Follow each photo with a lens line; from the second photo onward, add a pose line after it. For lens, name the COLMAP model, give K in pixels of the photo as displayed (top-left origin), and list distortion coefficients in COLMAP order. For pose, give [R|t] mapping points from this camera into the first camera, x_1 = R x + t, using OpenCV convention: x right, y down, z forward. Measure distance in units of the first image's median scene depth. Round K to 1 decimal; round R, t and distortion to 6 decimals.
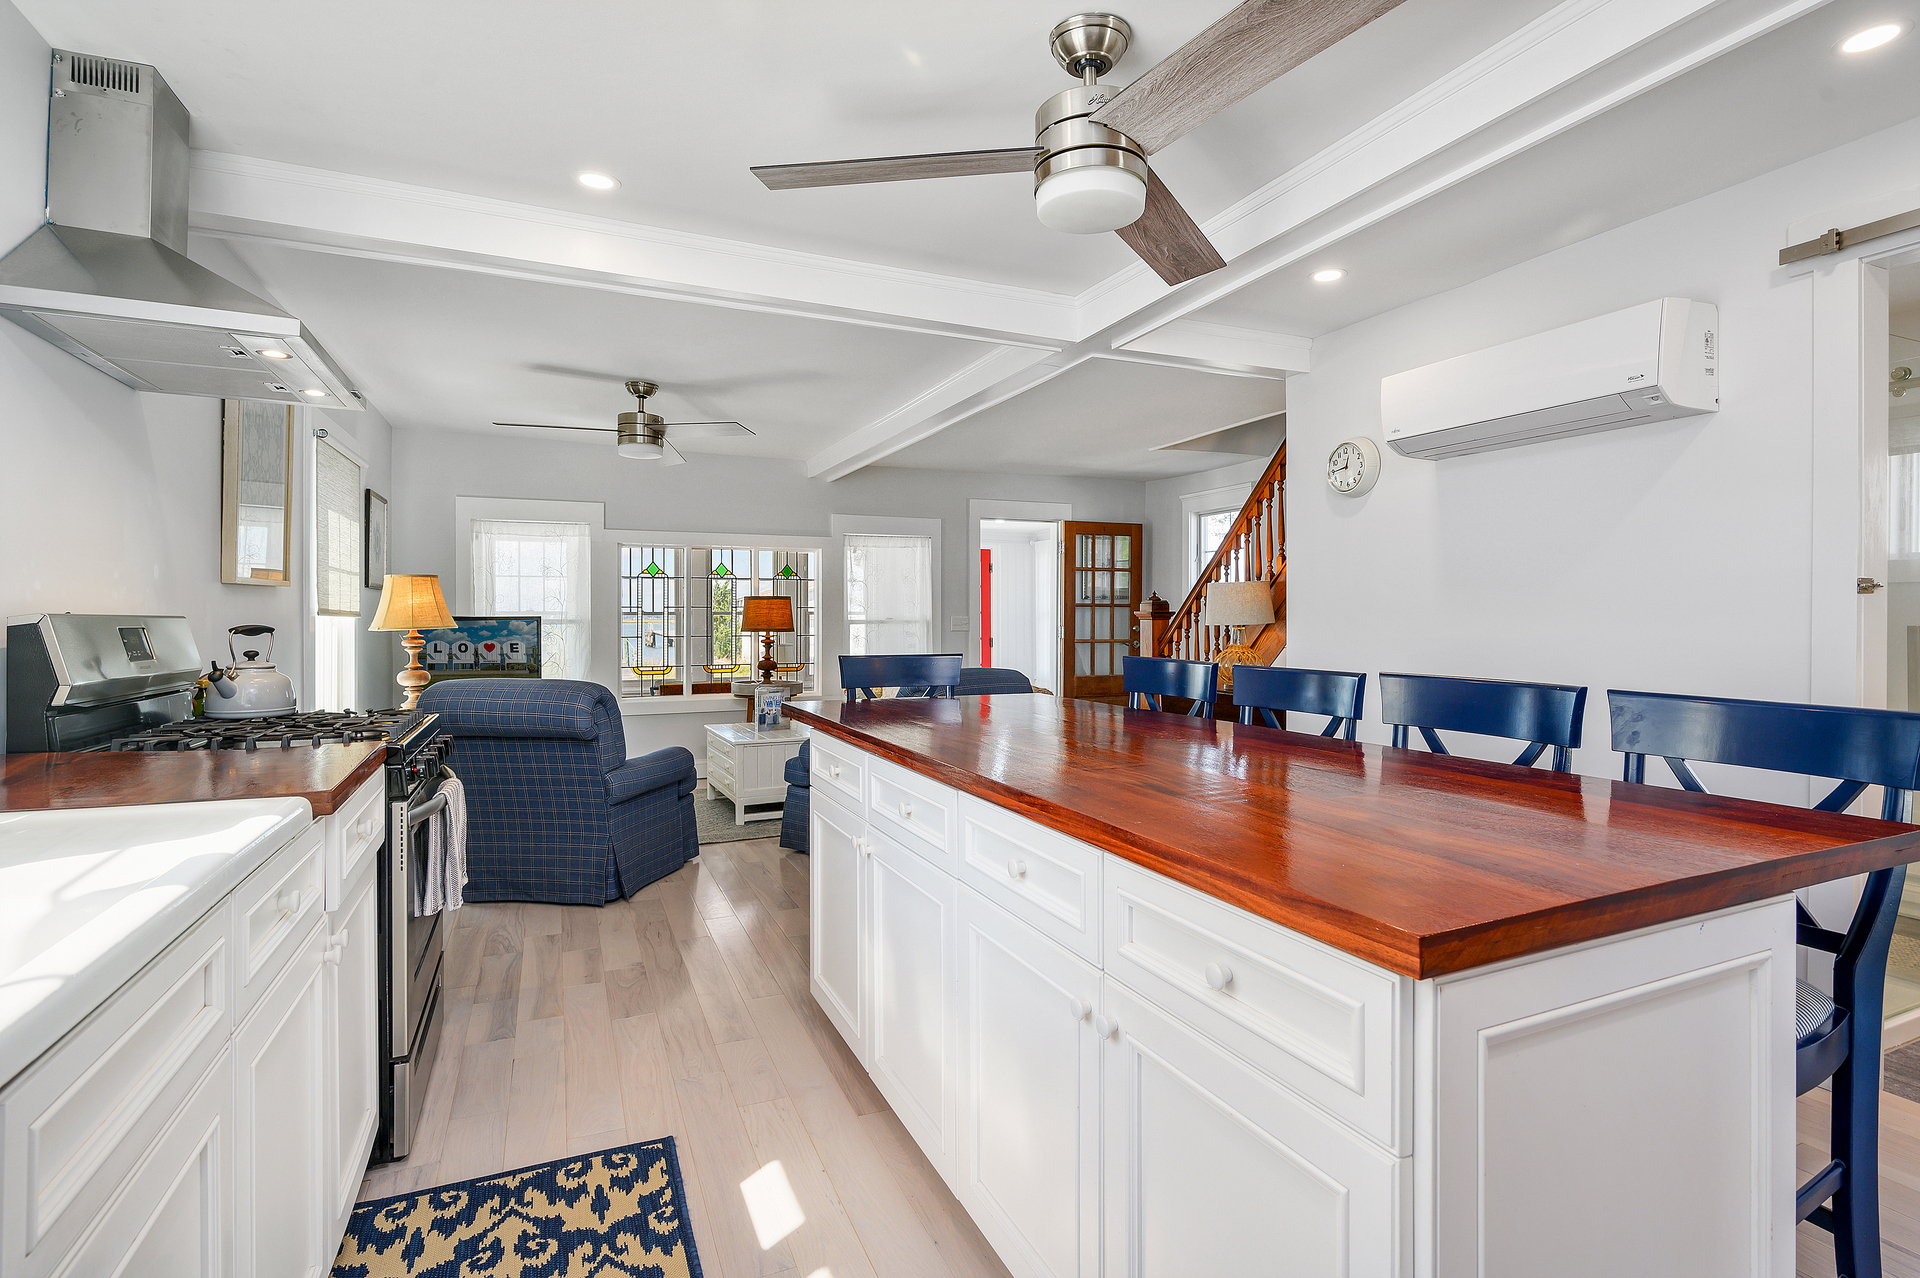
lens RADIAL K [[944.4, 0, 958.3], [0, 944.4, 623.8], [0, 0, 1]] dist [0.003407, -0.002440]
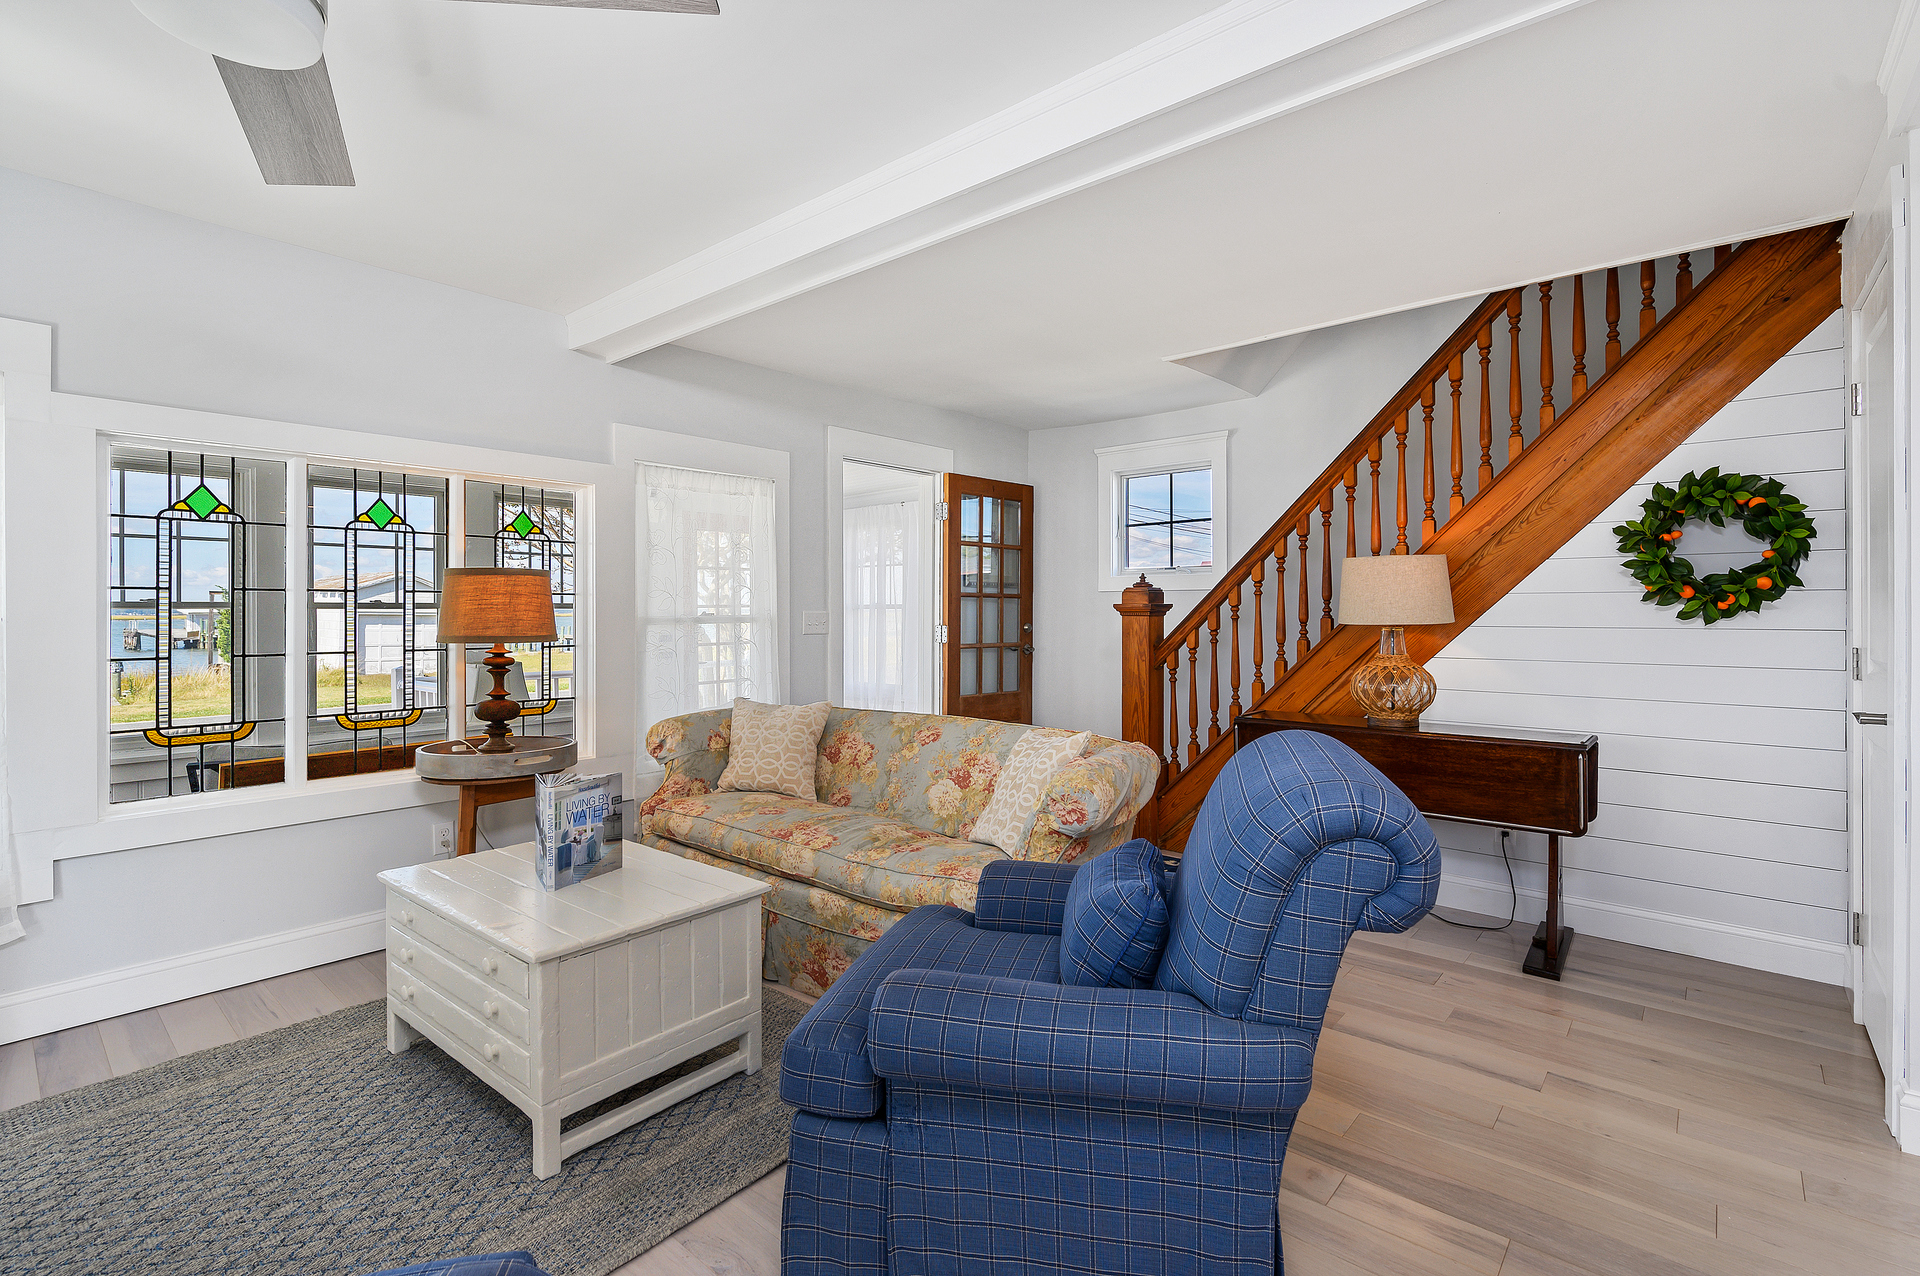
lens RADIAL K [[858.3, 0, 941.4], [0, 858.3, 628.9], [0, 0, 1]] dist [-0.014046, -0.000037]
pose [[0.905521, -0.013027, 0.424102, -0.312047], [0.011993, 0.999915, 0.005107, 0.003826], [-0.424132, 0.000462, 0.905600, 0.866112]]
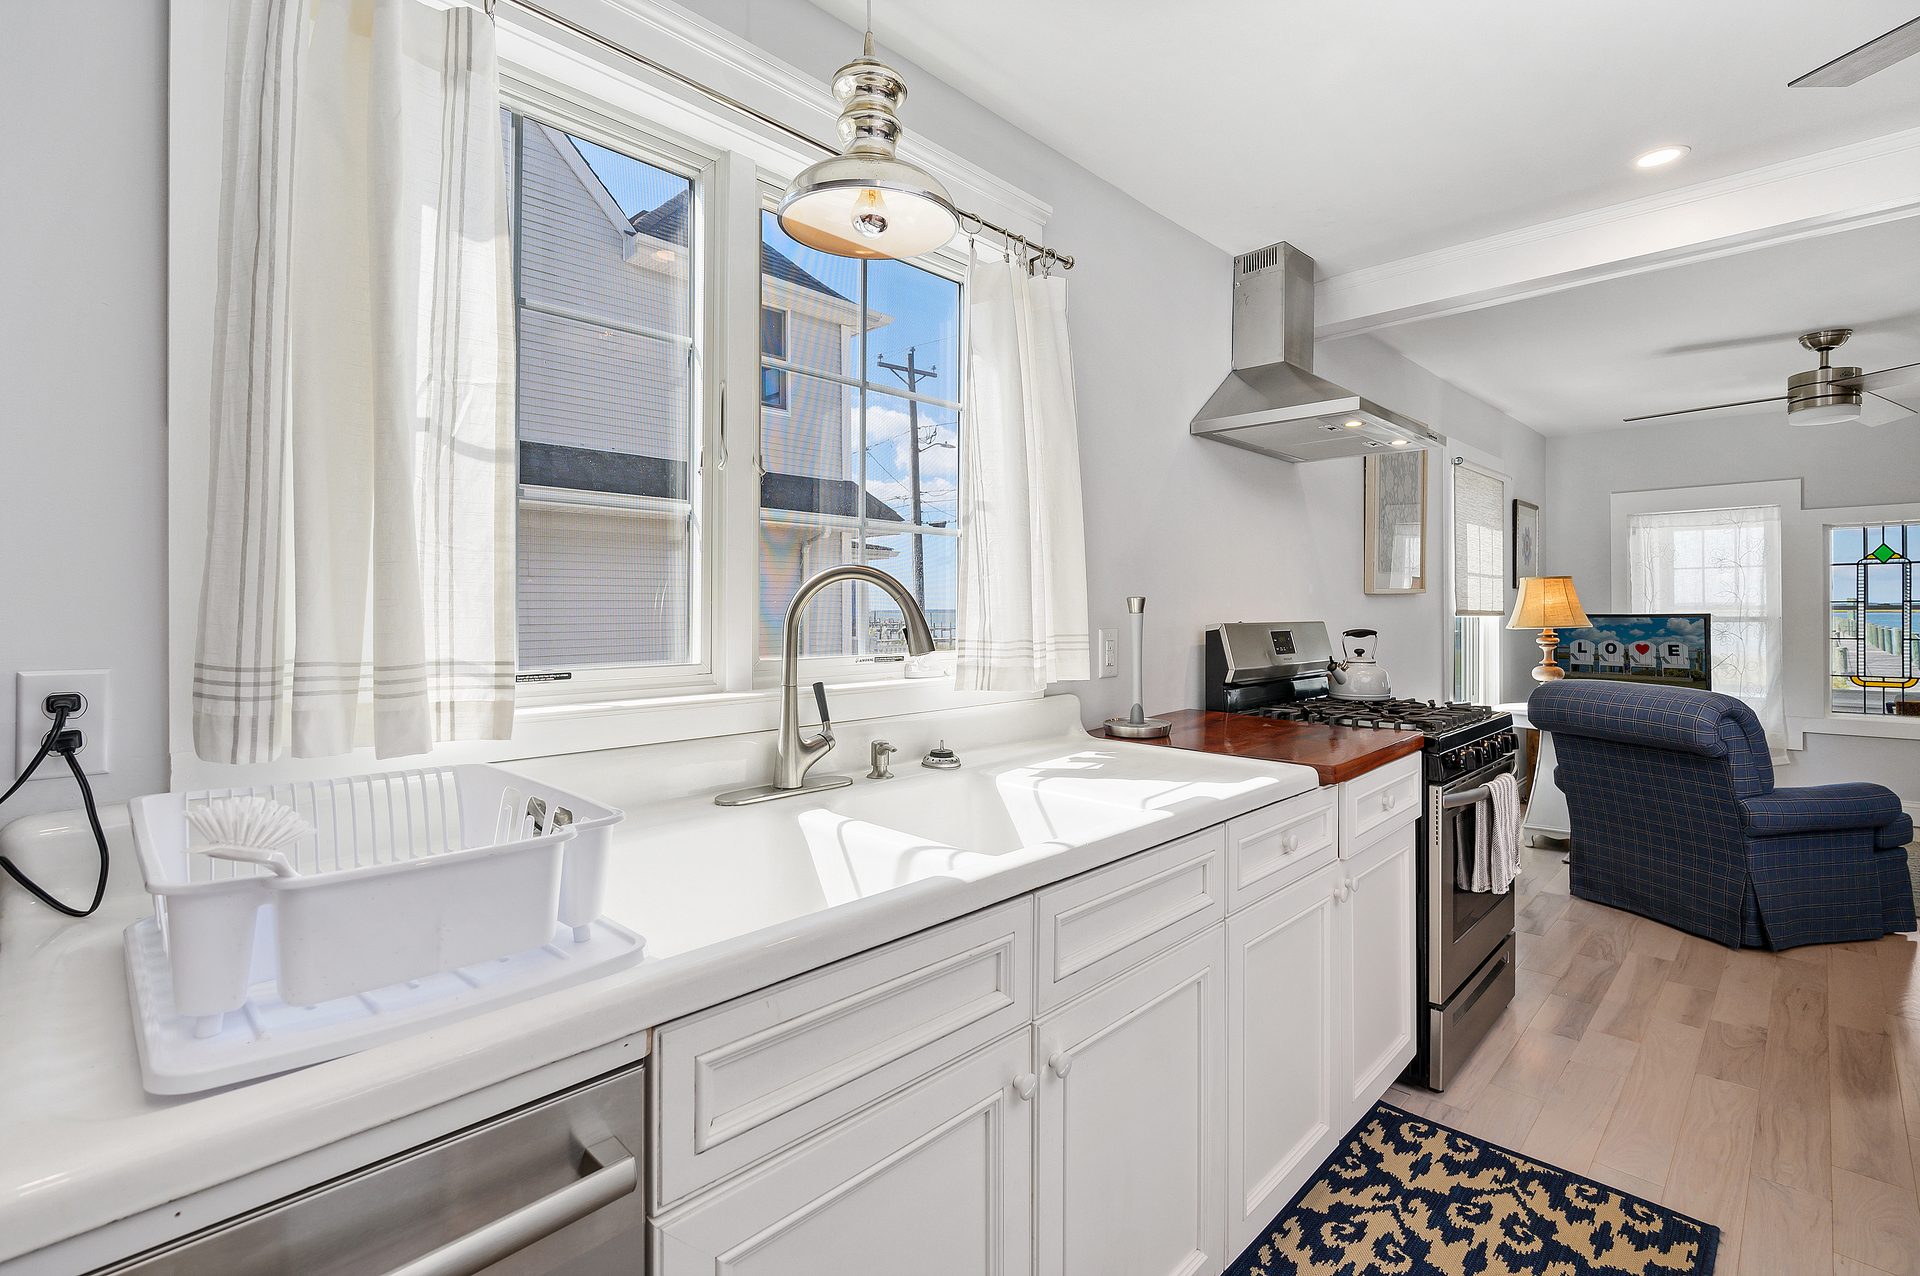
lens RADIAL K [[856.6, 0, 950.2], [0, 856.6, 607.1], [0, 0, 1]] dist [-0.010731, 0.001376]
pose [[0.359741, -0.007148, -0.933025, 0.095523], [-0.000012, 0.999971, -0.007666, -0.012792], [0.933052, 0.002769, 0.359730, 0.032385]]
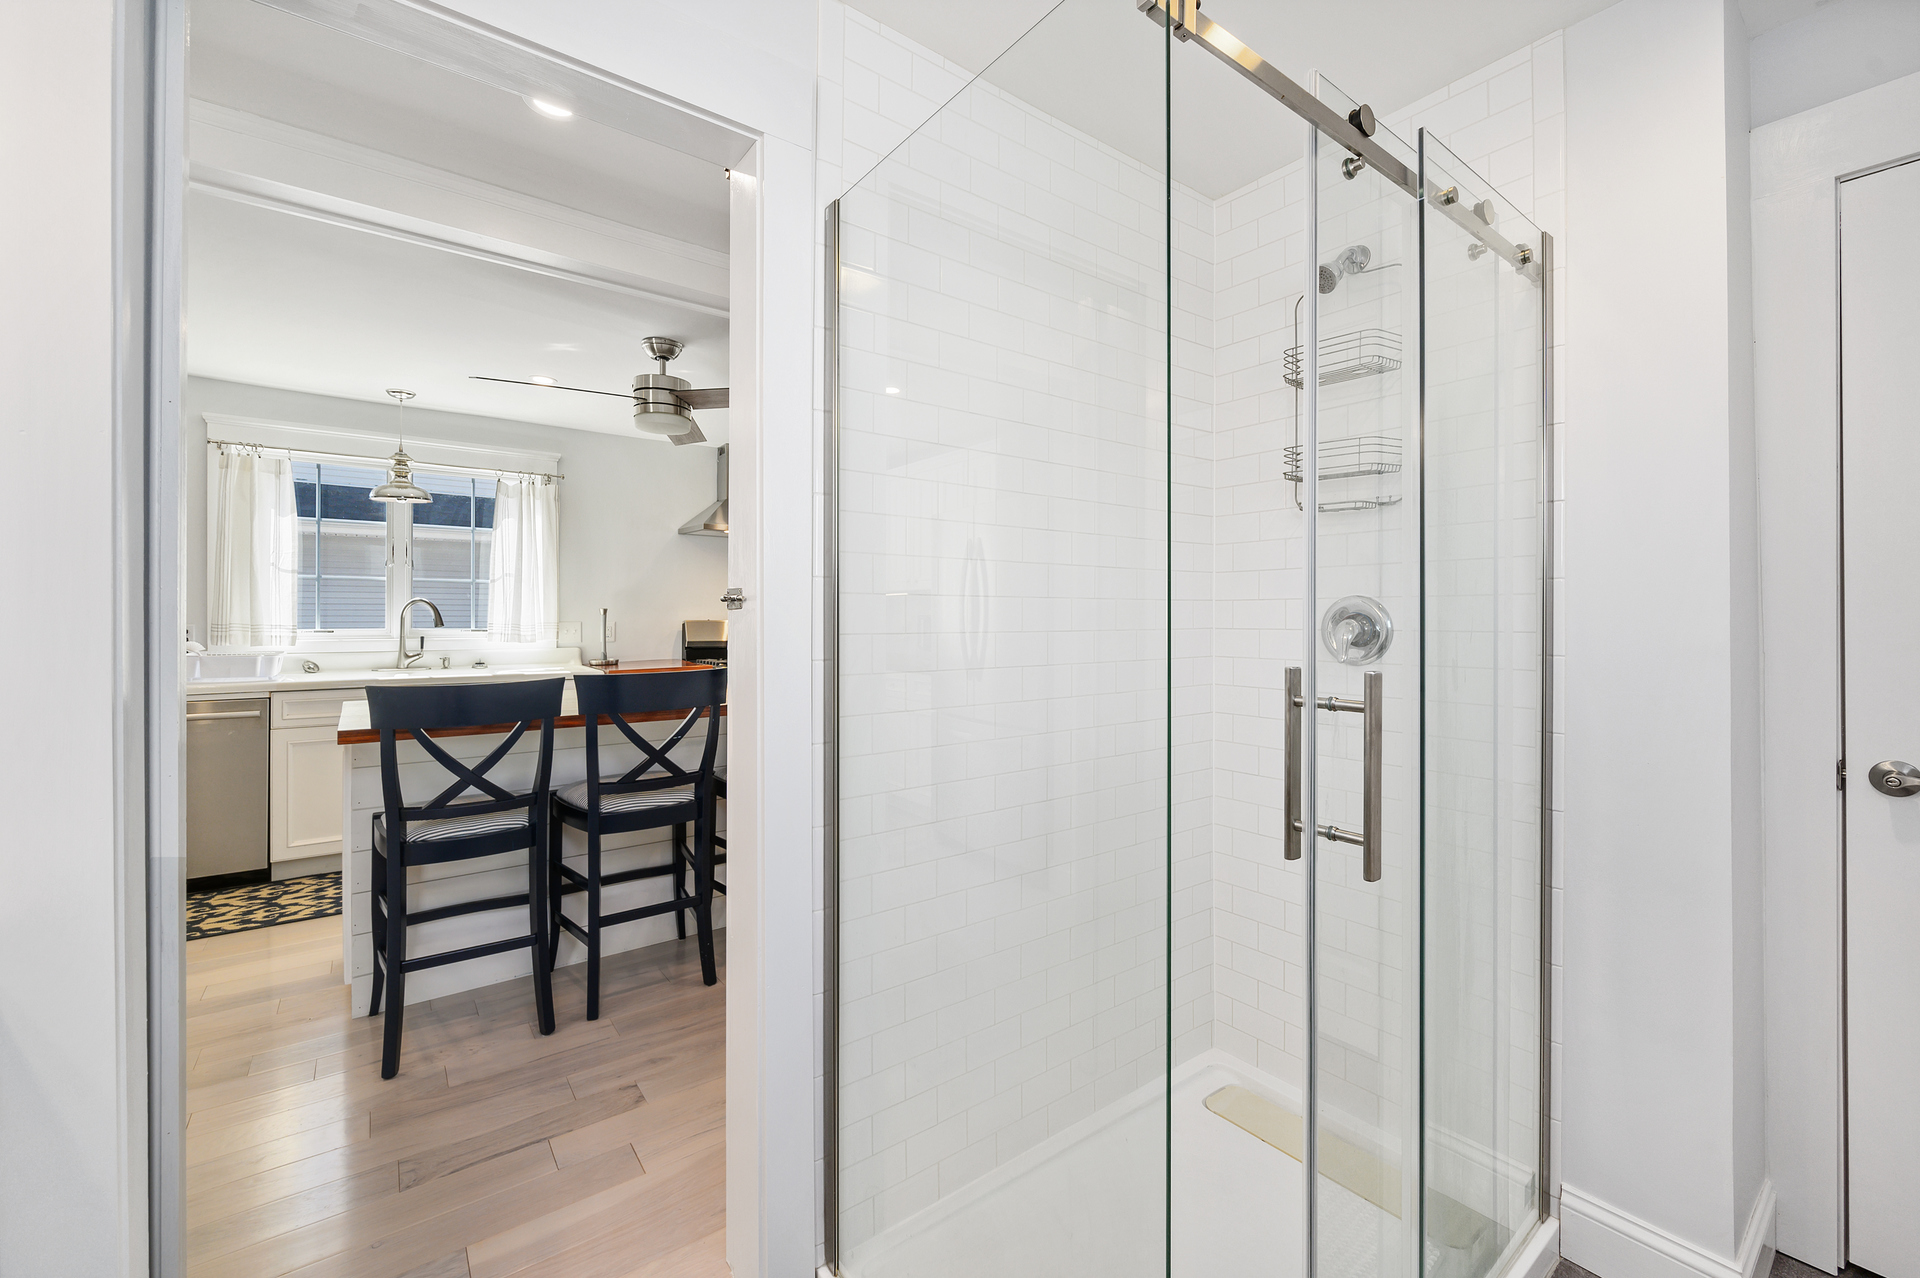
lens RADIAL K [[788.2, 0, 959.8], [0, 788.2, 614.4], [0, 0, 1]] dist [-0.003991, -0.000545]
pose [[0.219756, -0.002158, -0.975552, 0.968988], [-0.010643, 0.999933, -0.004609, -0.014690], [0.975497, 0.011396, 0.219719, 0.624111]]
